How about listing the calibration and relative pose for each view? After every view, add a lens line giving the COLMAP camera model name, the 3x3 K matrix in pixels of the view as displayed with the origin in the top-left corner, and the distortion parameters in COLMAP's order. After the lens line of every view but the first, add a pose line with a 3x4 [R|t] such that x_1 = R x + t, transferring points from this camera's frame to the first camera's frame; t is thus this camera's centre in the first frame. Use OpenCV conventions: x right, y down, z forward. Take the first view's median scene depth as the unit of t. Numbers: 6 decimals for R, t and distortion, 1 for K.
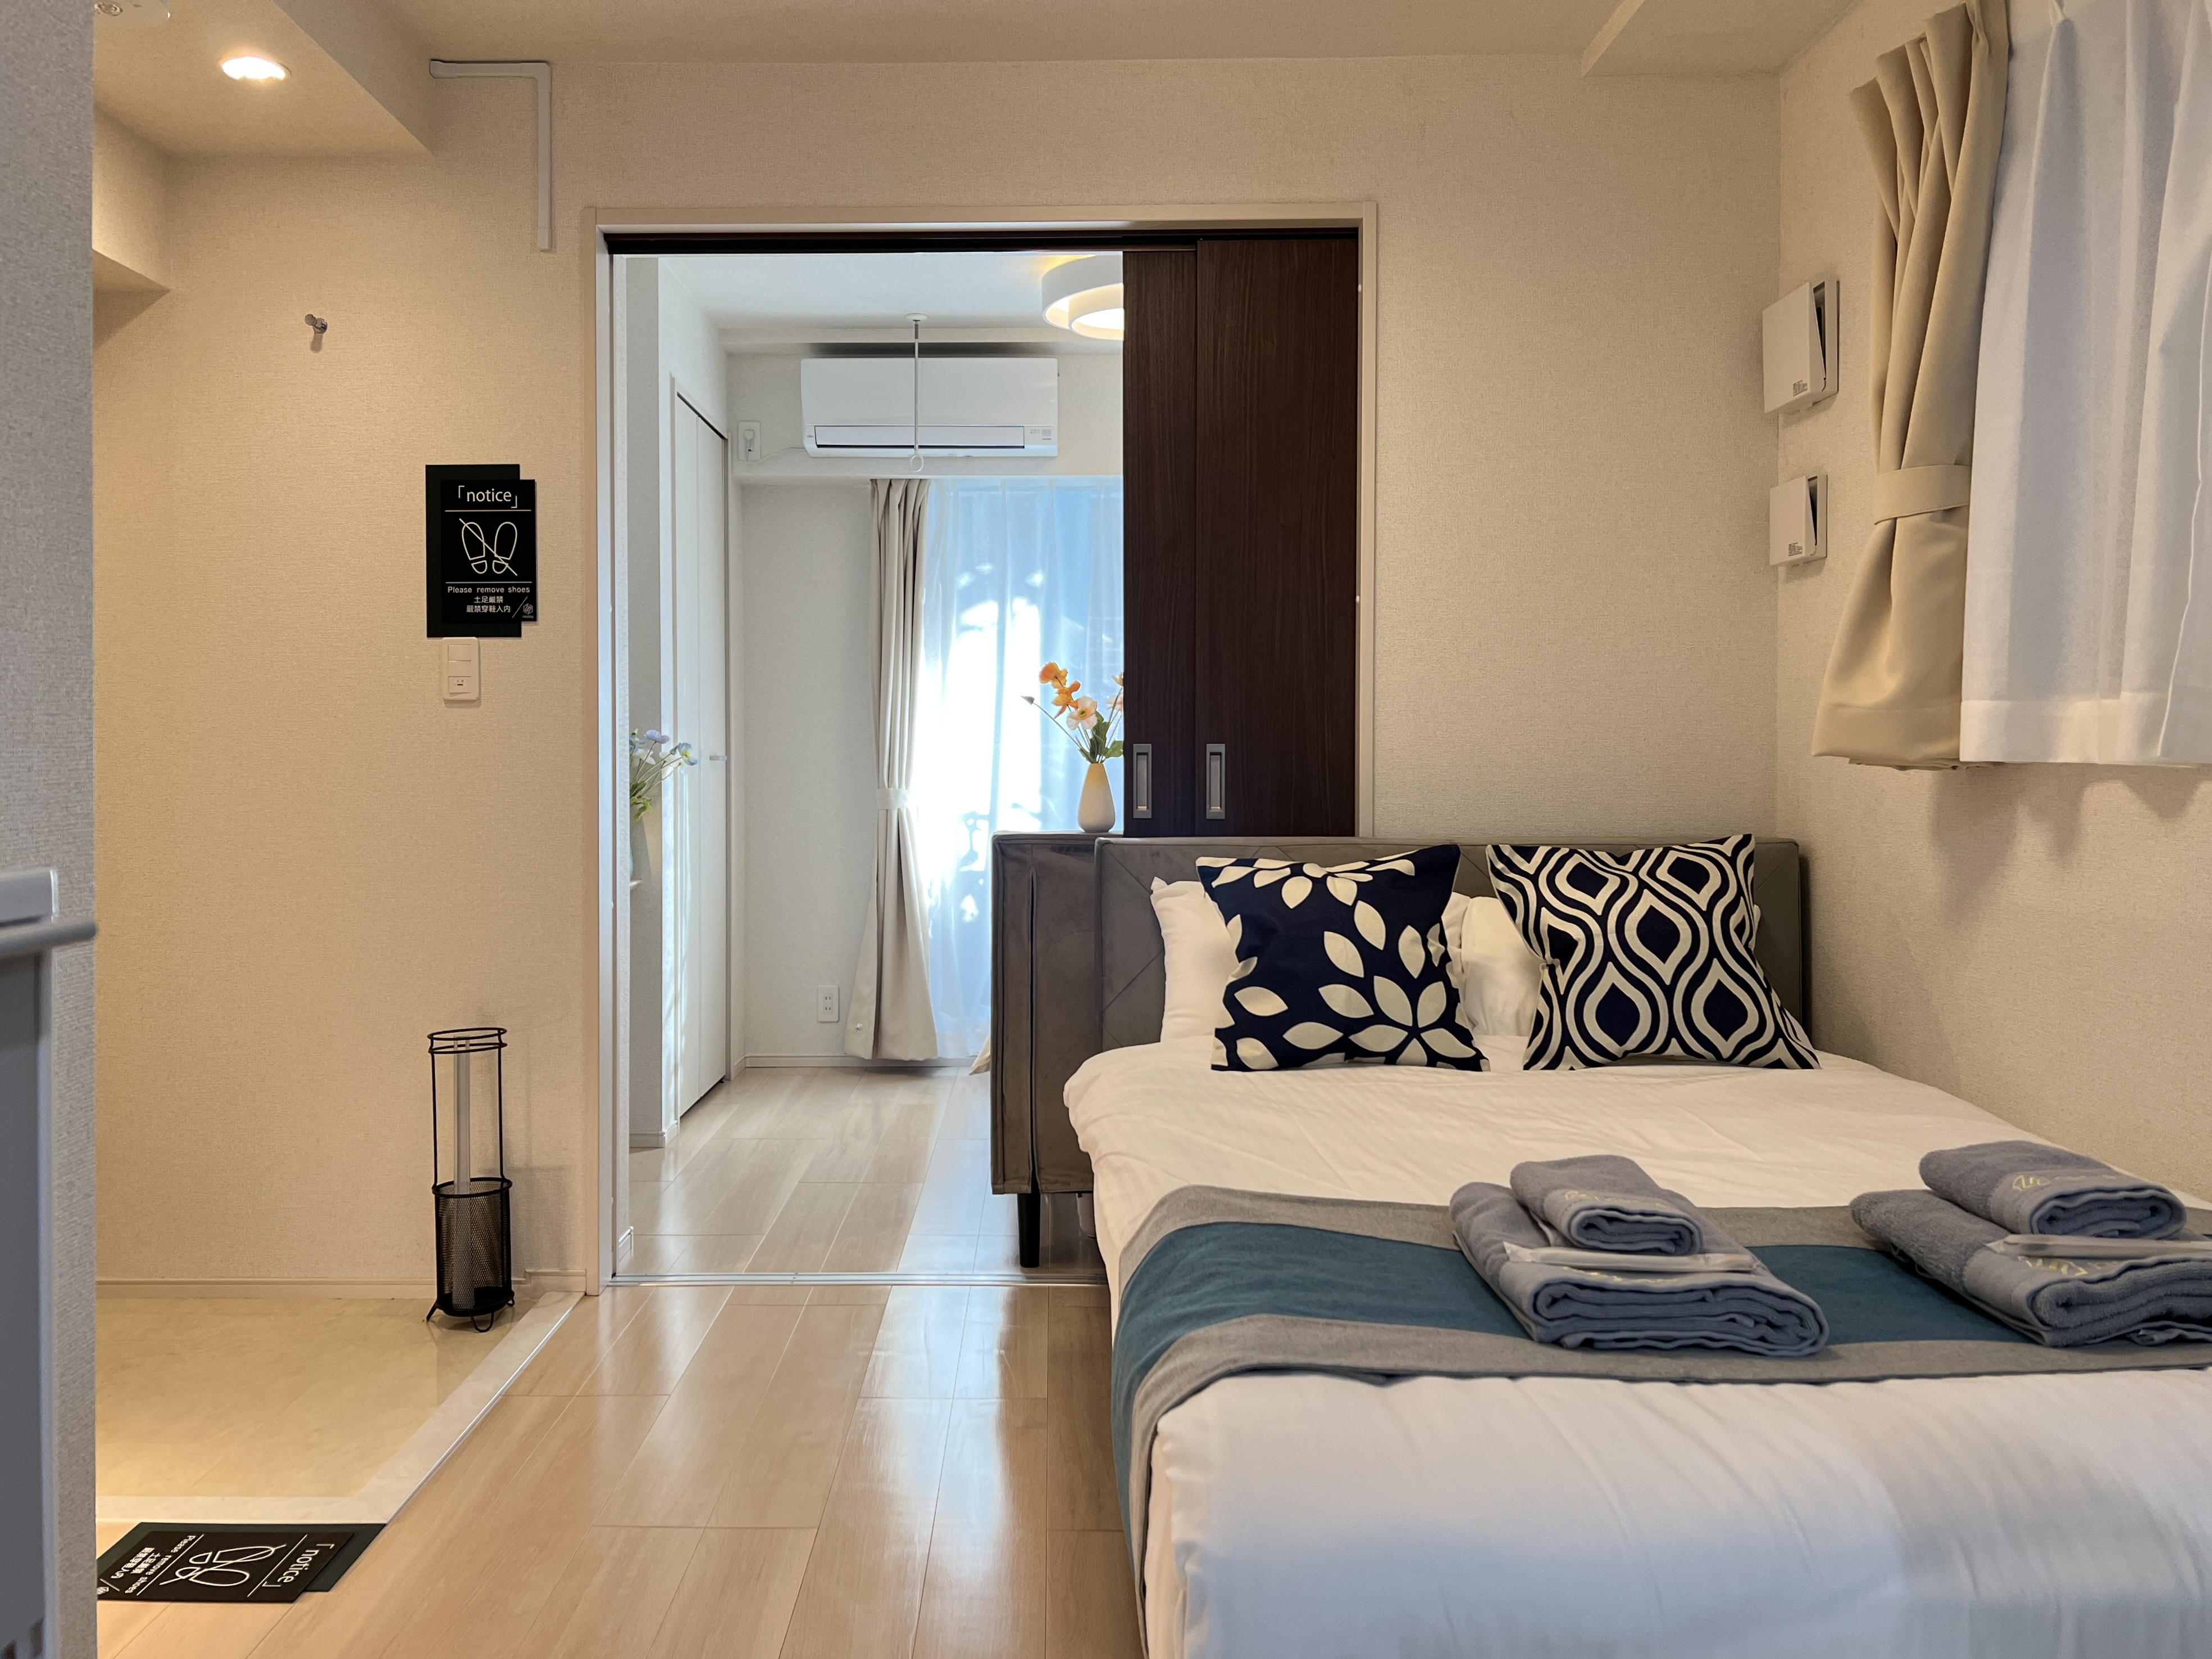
lens RADIAL K [[1578.9, 0, 1099.6], [0, 1578.9, 792.6], [0, 0, 1]] dist [0.051251, -0.050041]
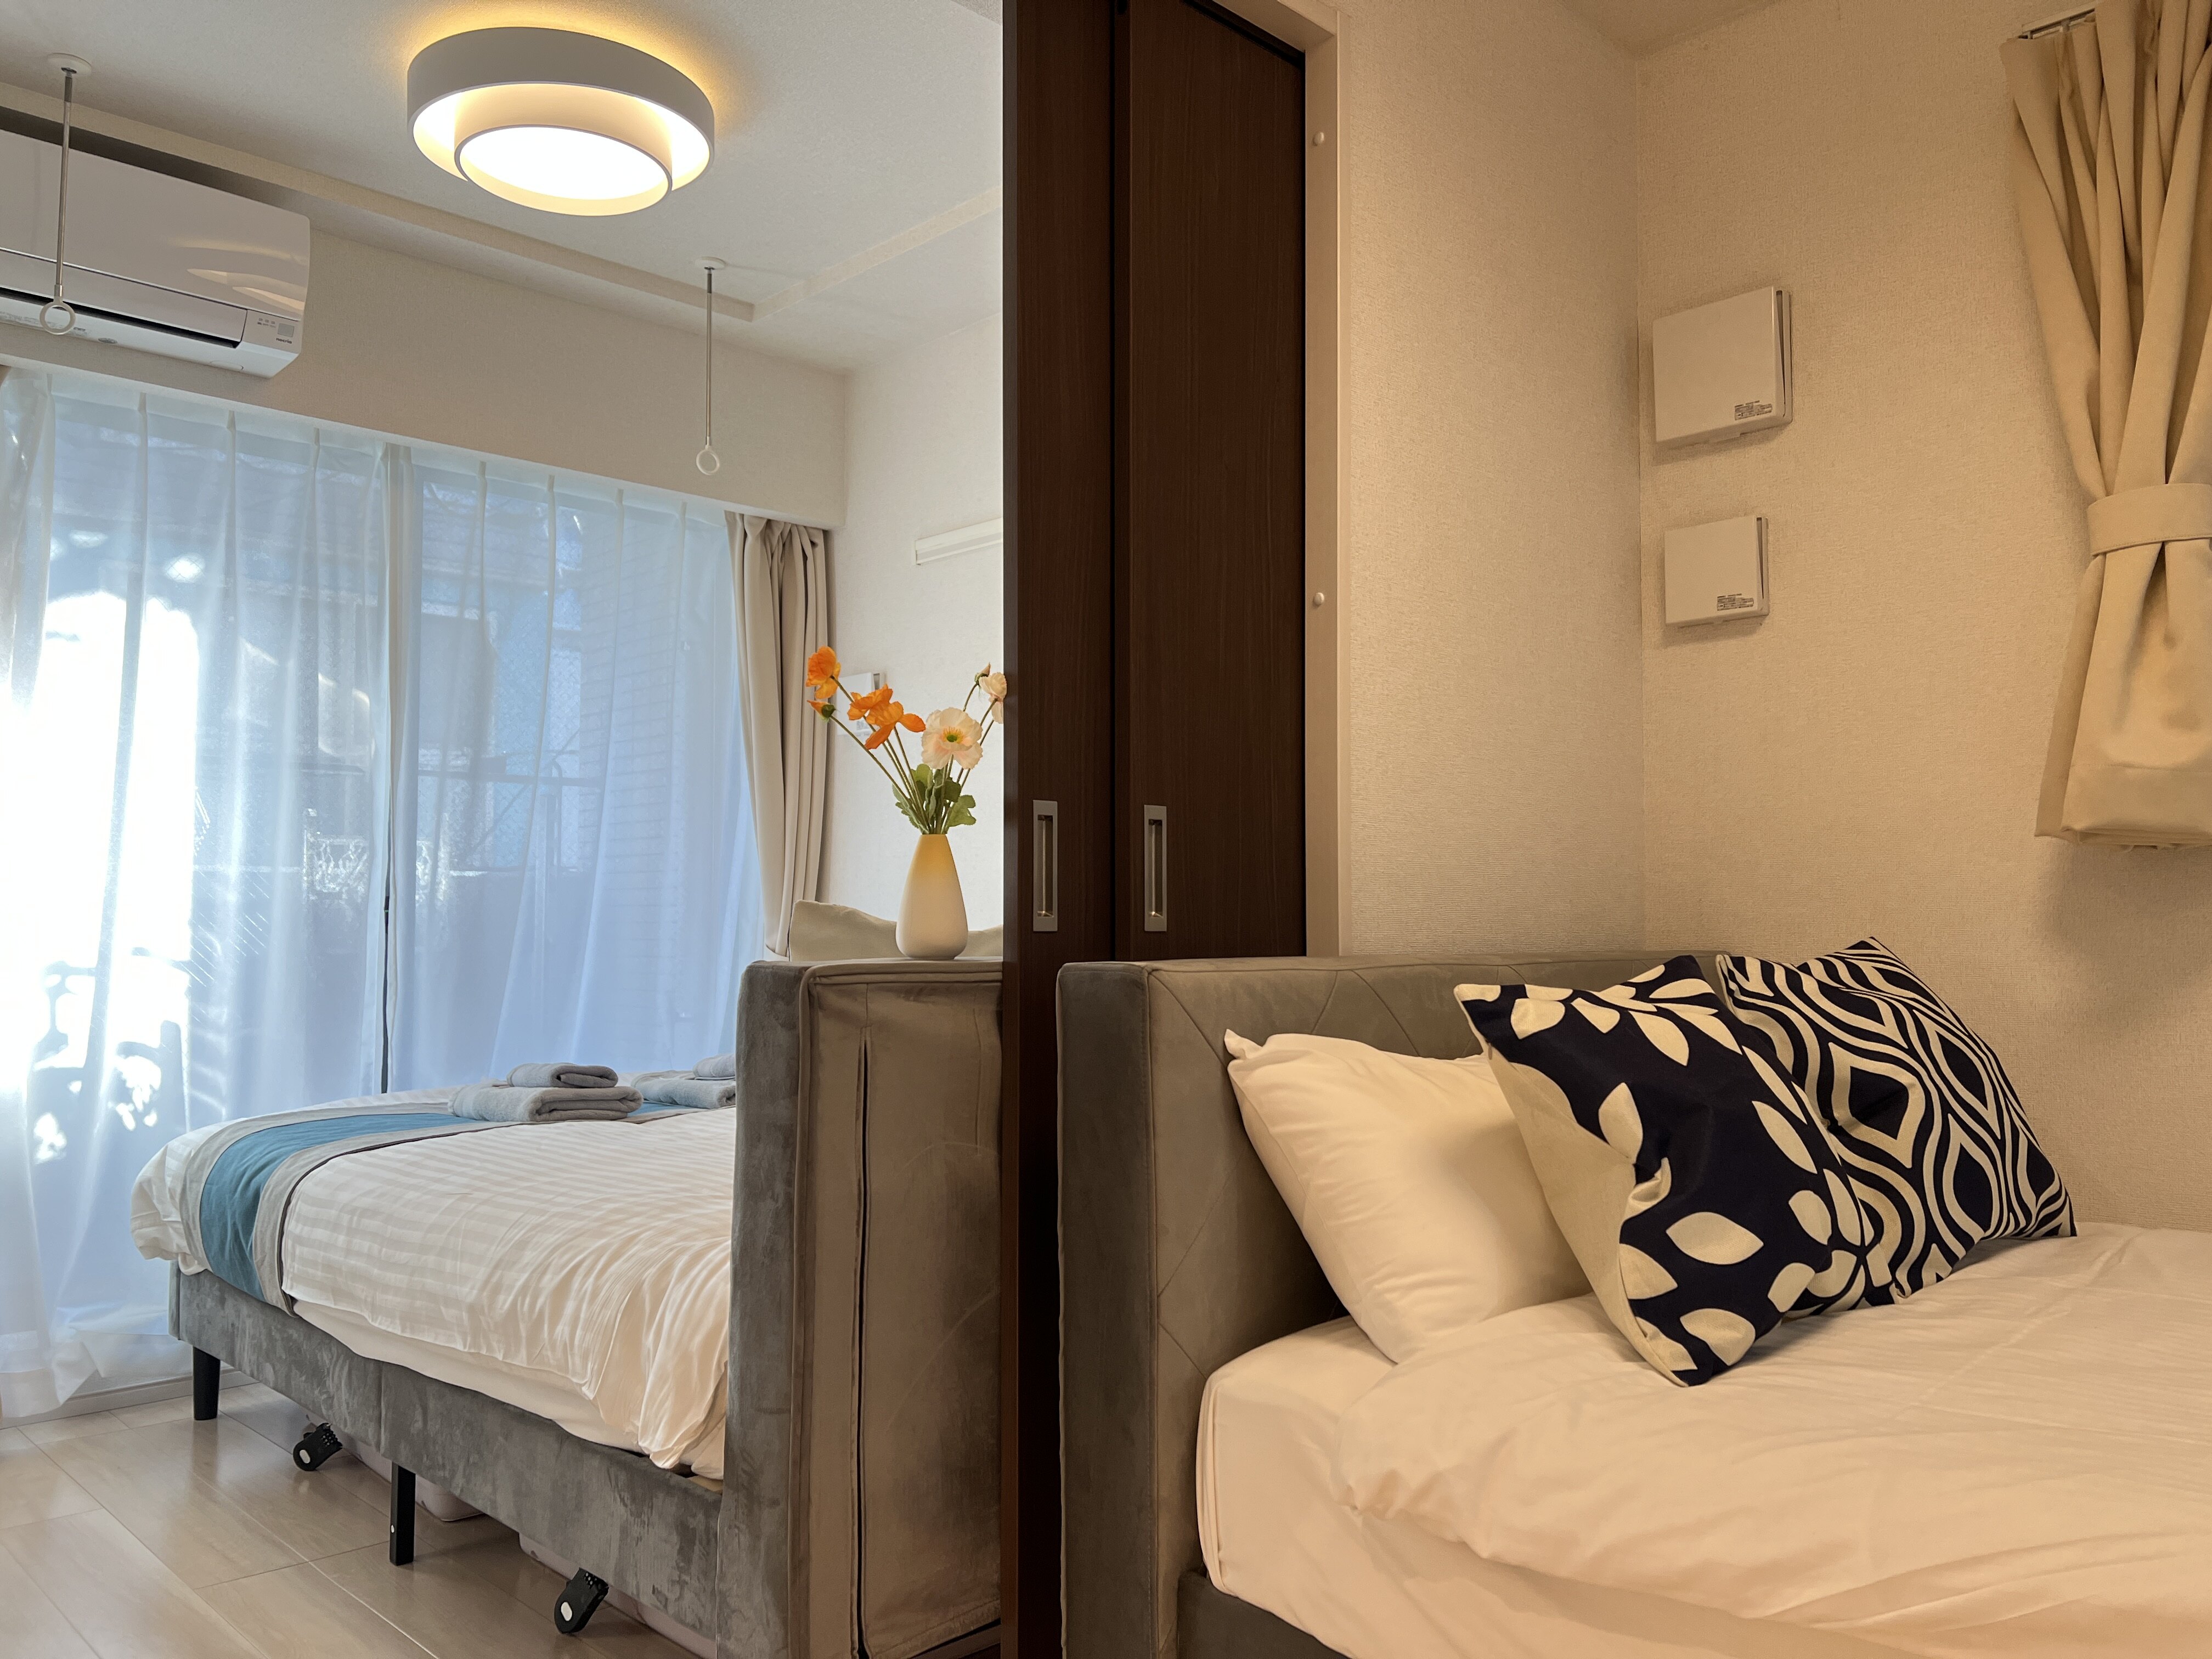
lens RADIAL K [[1622.5, 0, 1106.0], [0, 1622.5, 829.5], [0, 0, 1]] dist [0.019467, -0.045655]
pose [[0.739656, 0.037107, 0.671962, -0.440690], [0.015282, 0.997295, -0.071895, 0.027407], [-0.672812, 0.063446, 0.737088, 0.712526]]
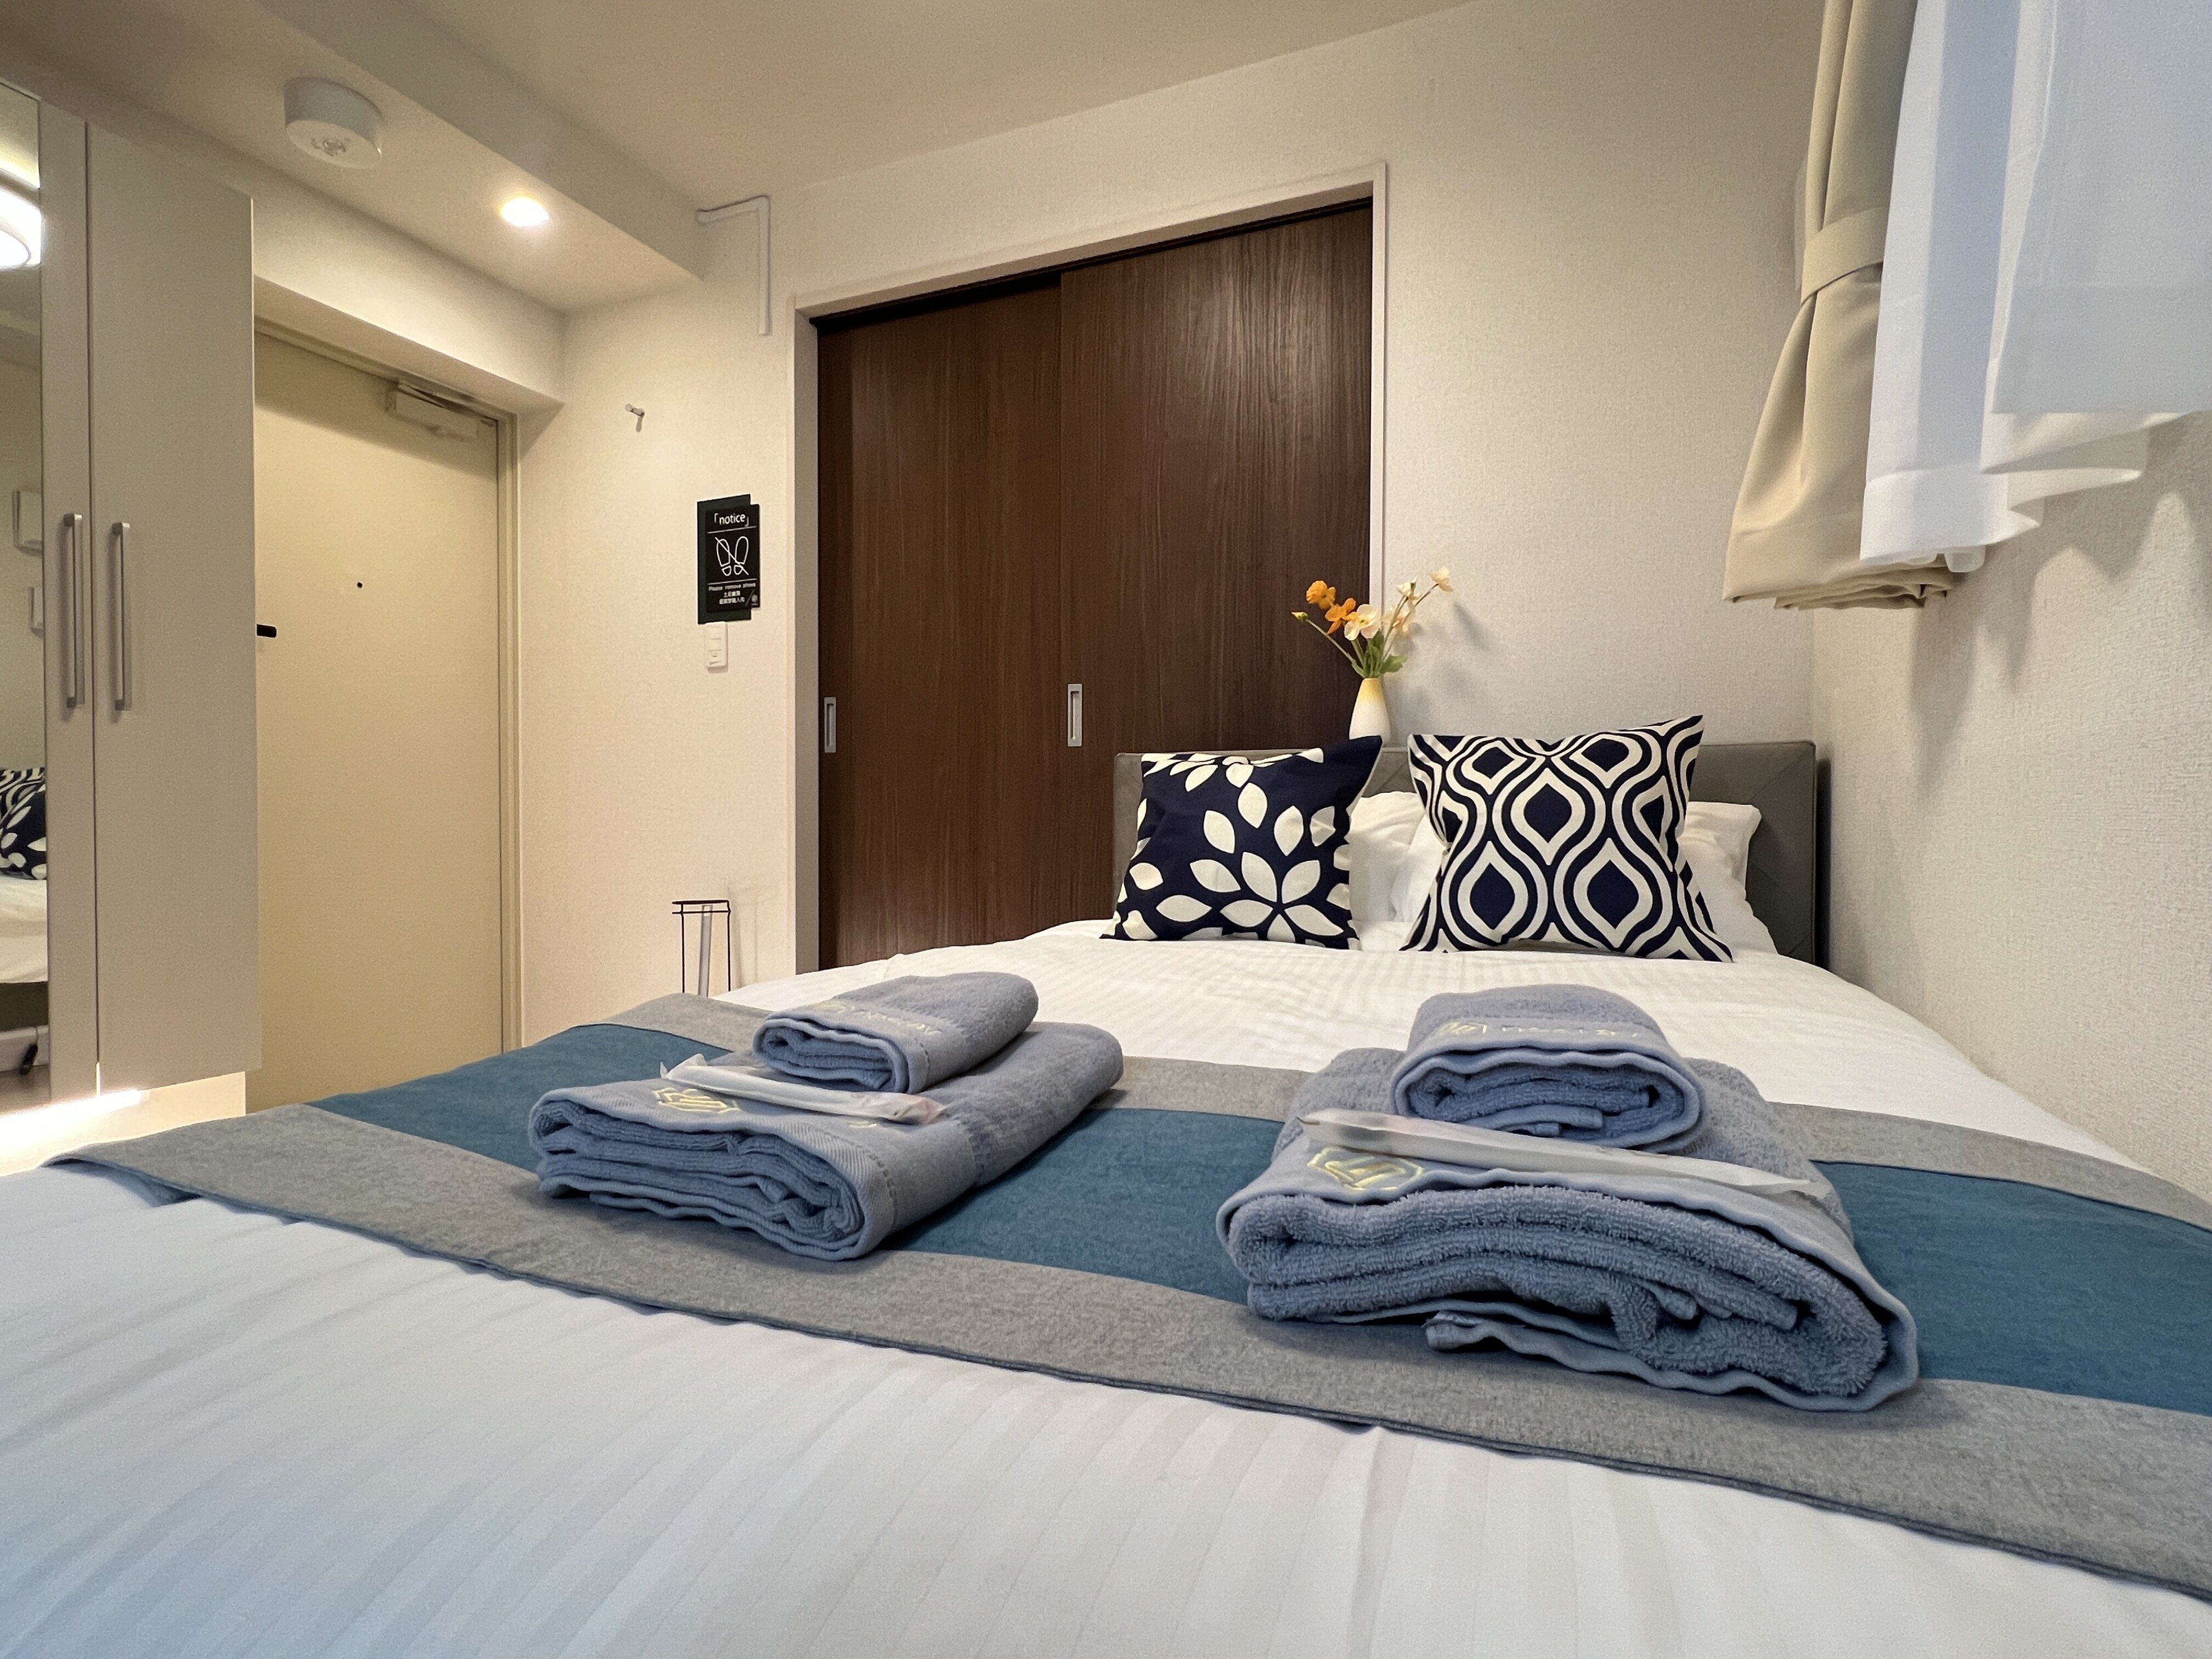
lens RADIAL K [[1058.2, 0, 1106.0], [0, 1058.2, 829.5], [0, 0, 1]] dist [0.000501, 0.000001]
pose [[0.931223, 0.009353, -0.364329, 0.337807], [-0.005177, 0.999909, 0.012435, 0.092952], [0.364412, -0.009693, 0.931187, 0.333620]]
